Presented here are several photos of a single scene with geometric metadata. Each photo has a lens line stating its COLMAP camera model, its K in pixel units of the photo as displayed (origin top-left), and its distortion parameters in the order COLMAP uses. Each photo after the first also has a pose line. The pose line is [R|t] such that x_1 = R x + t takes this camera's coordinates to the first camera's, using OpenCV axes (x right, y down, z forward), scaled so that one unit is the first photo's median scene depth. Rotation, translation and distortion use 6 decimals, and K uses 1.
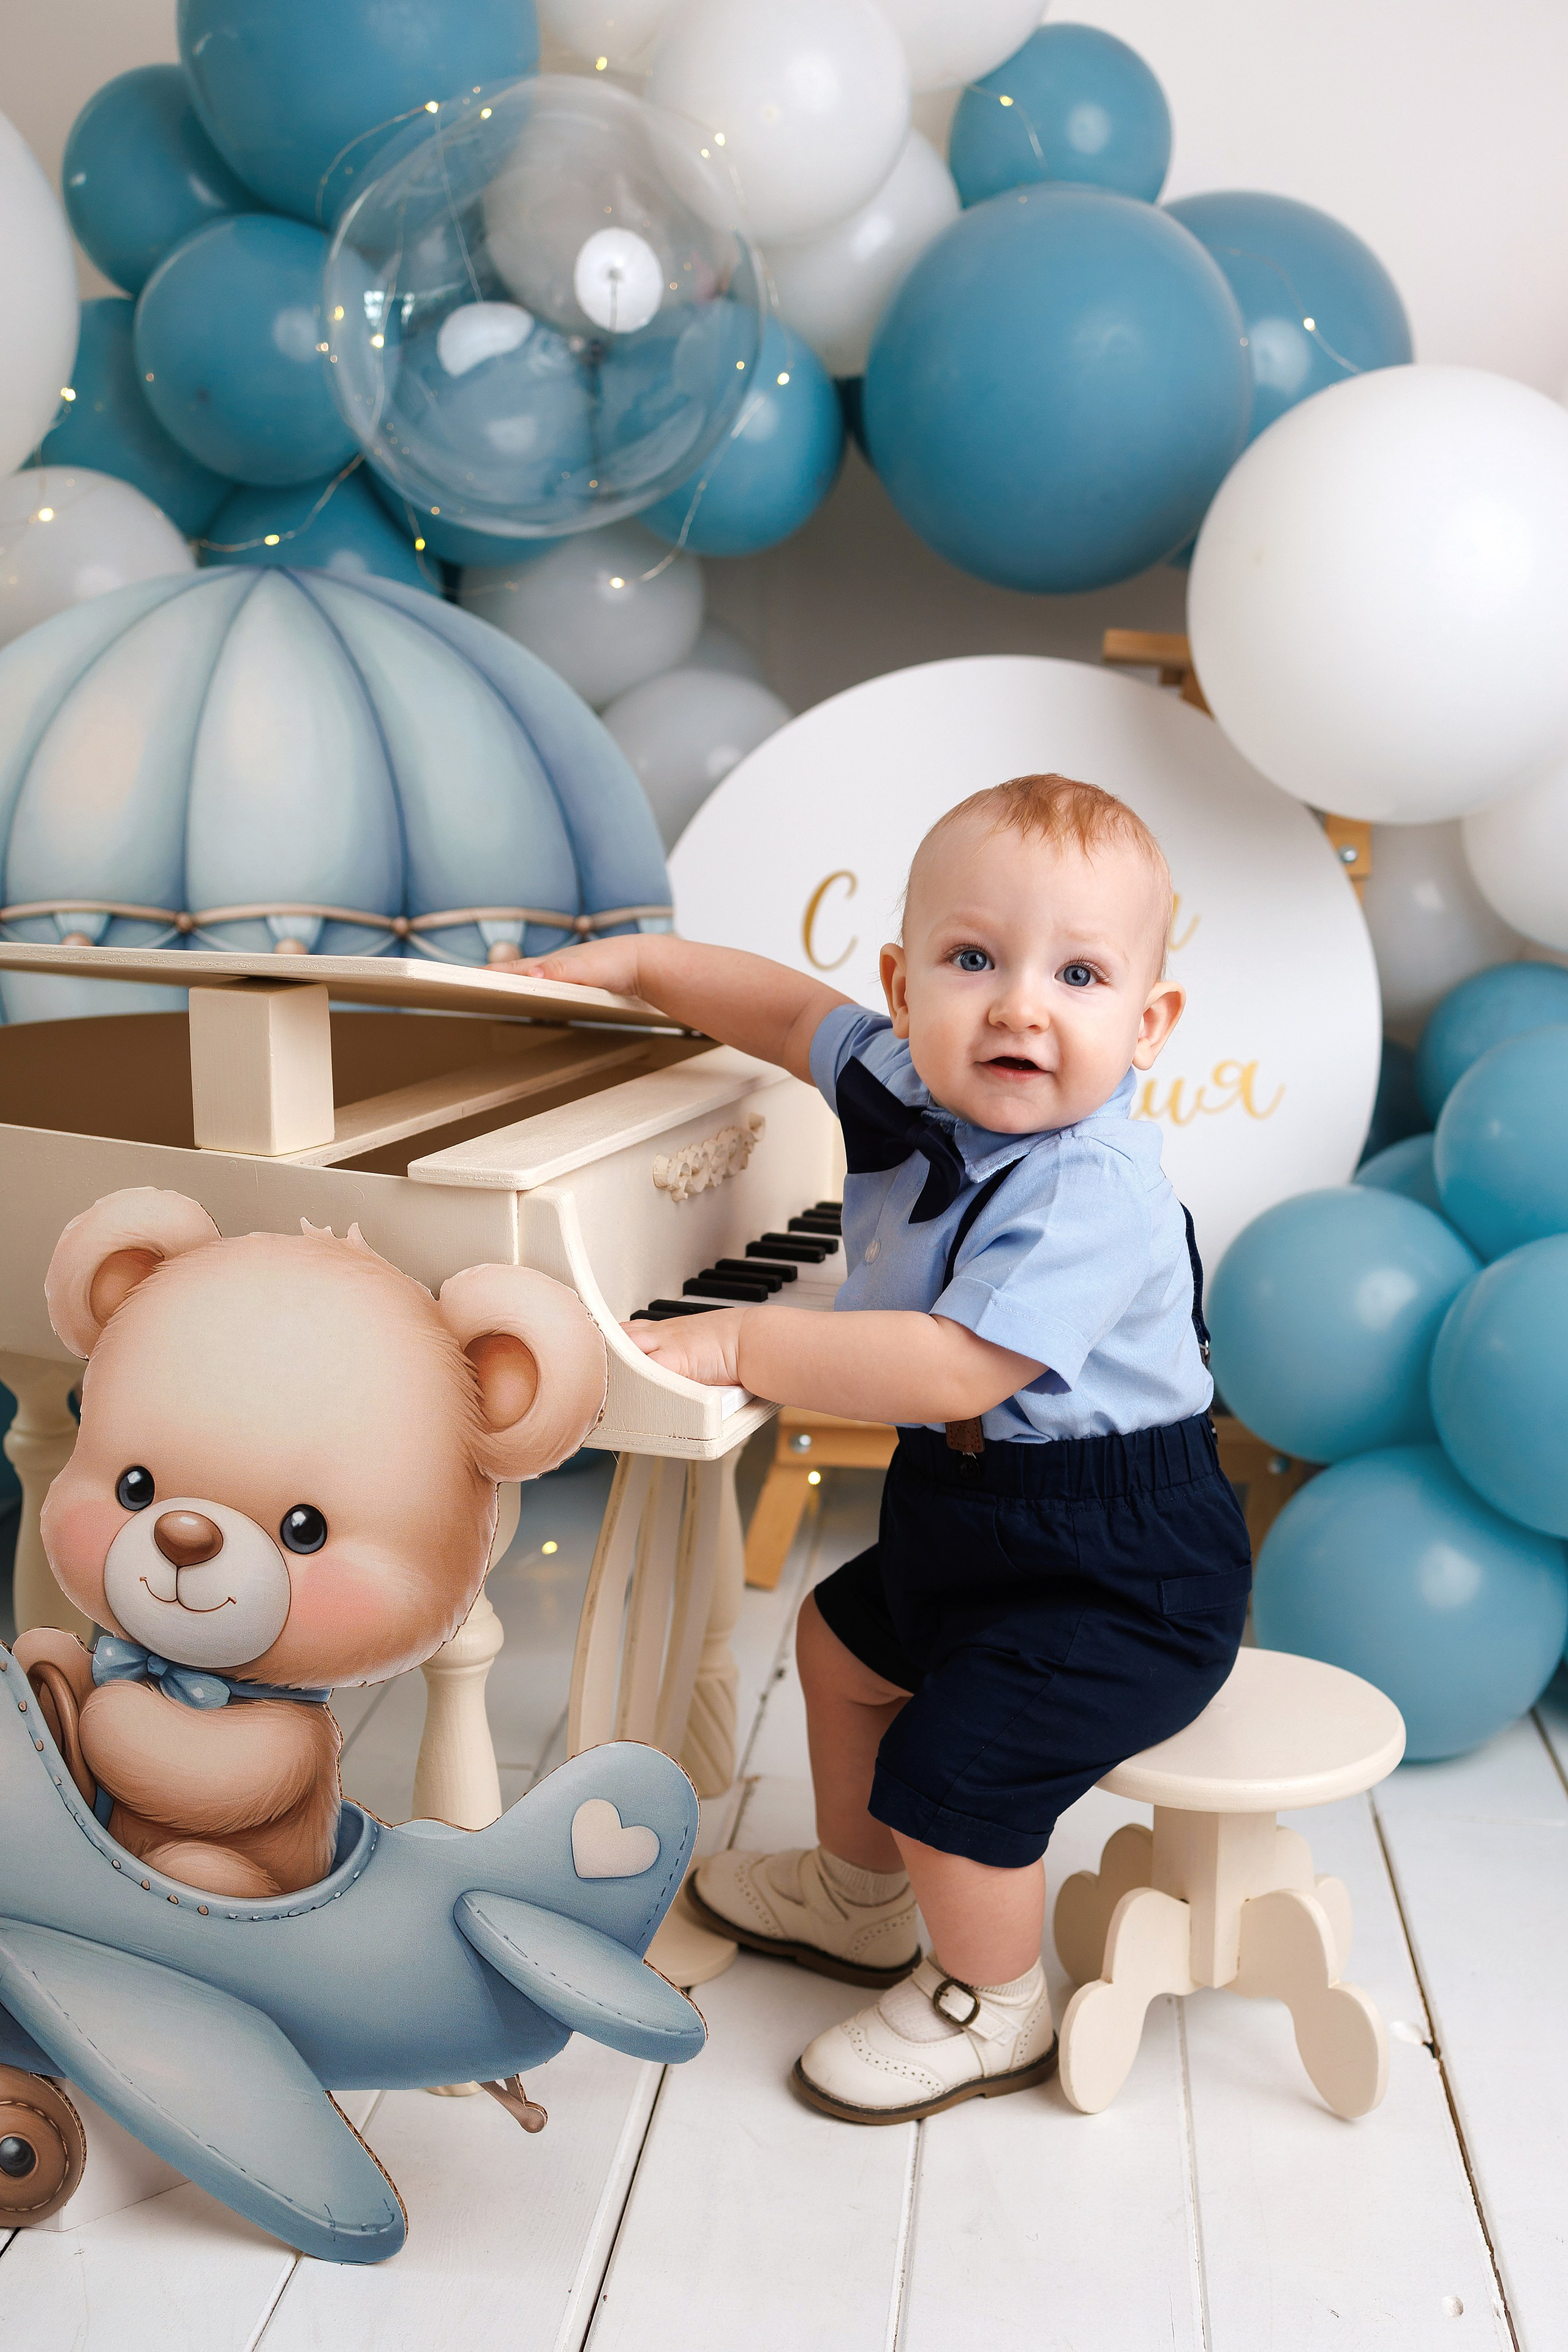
lens RADIAL K [[3367.7, 0, 784.0], [0, 3367.7, 1176.0], [0, 0, 1]] dist [0.038509, -0.006125]
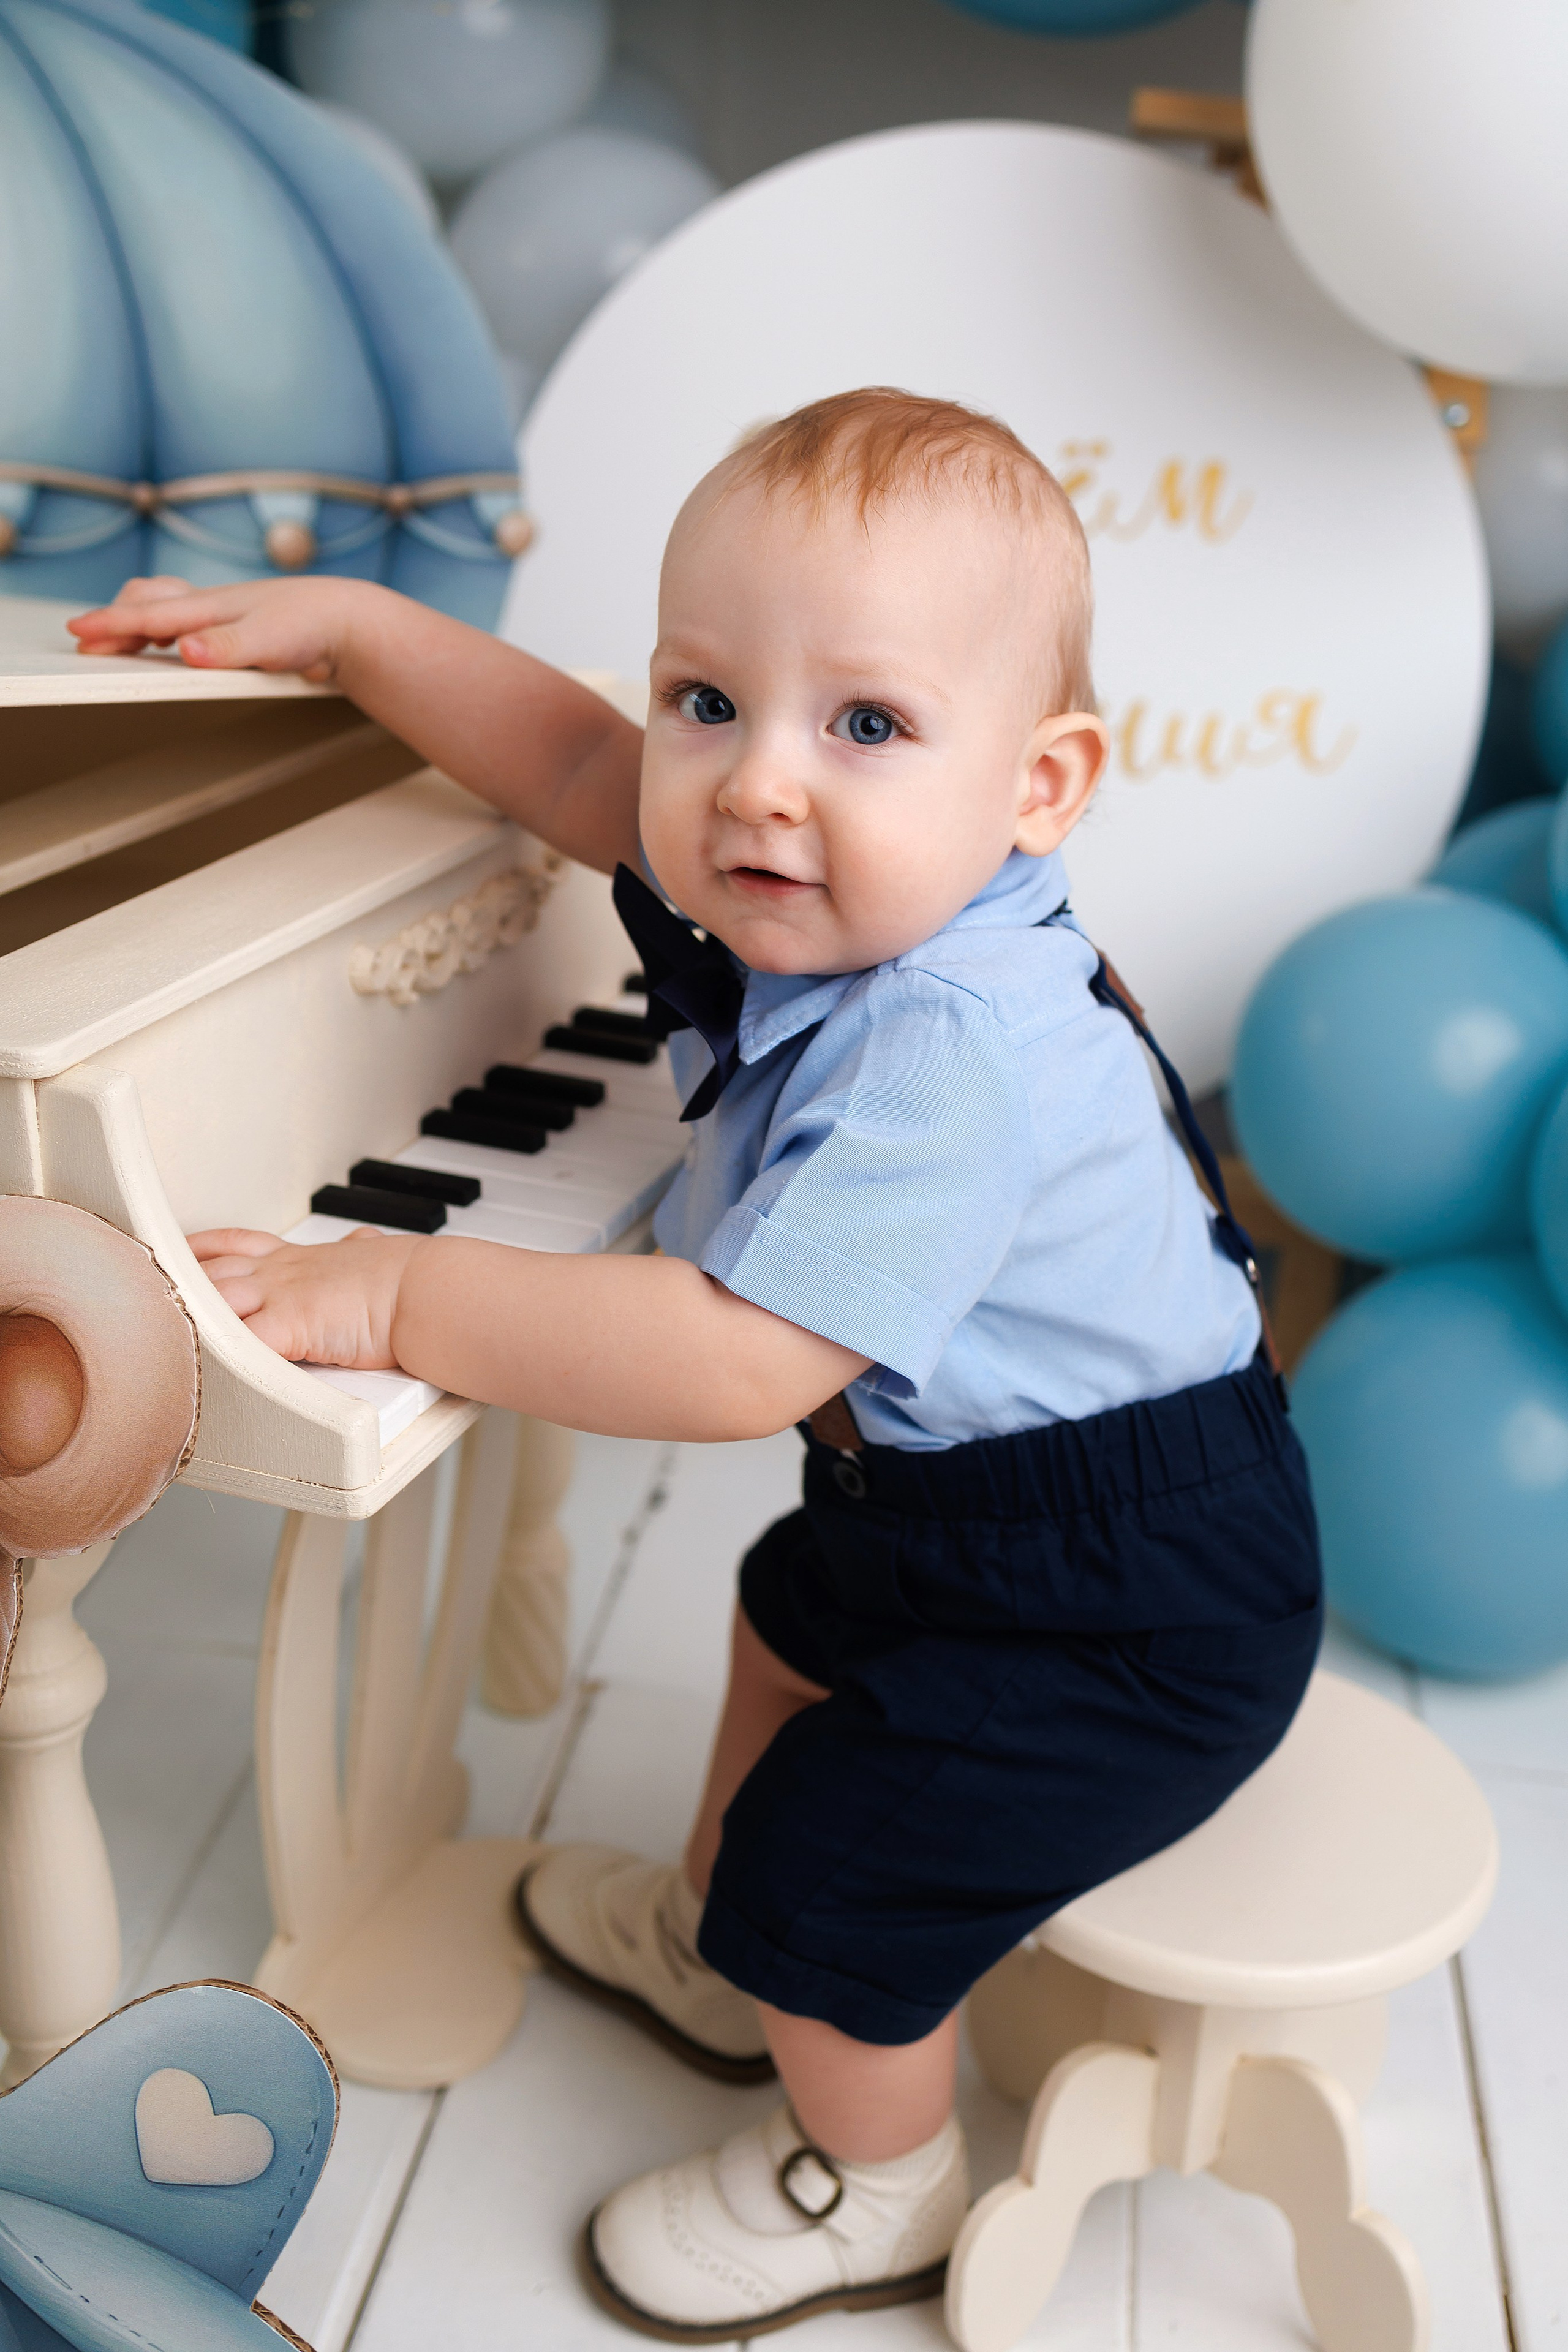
lens RADIAL K [[3367.7, 0, 784.0], [0, 3367.7, 1176.0], [0, 0, 1]] dist [0.038509, -0.006125]
pose [[0.999646, 0.022438, -0.014275, 0.050745], [-0.019965, 0.987782, 0.154557, -0.060610], [0.017569, -0.154217, 0.987881, 0.355272]]
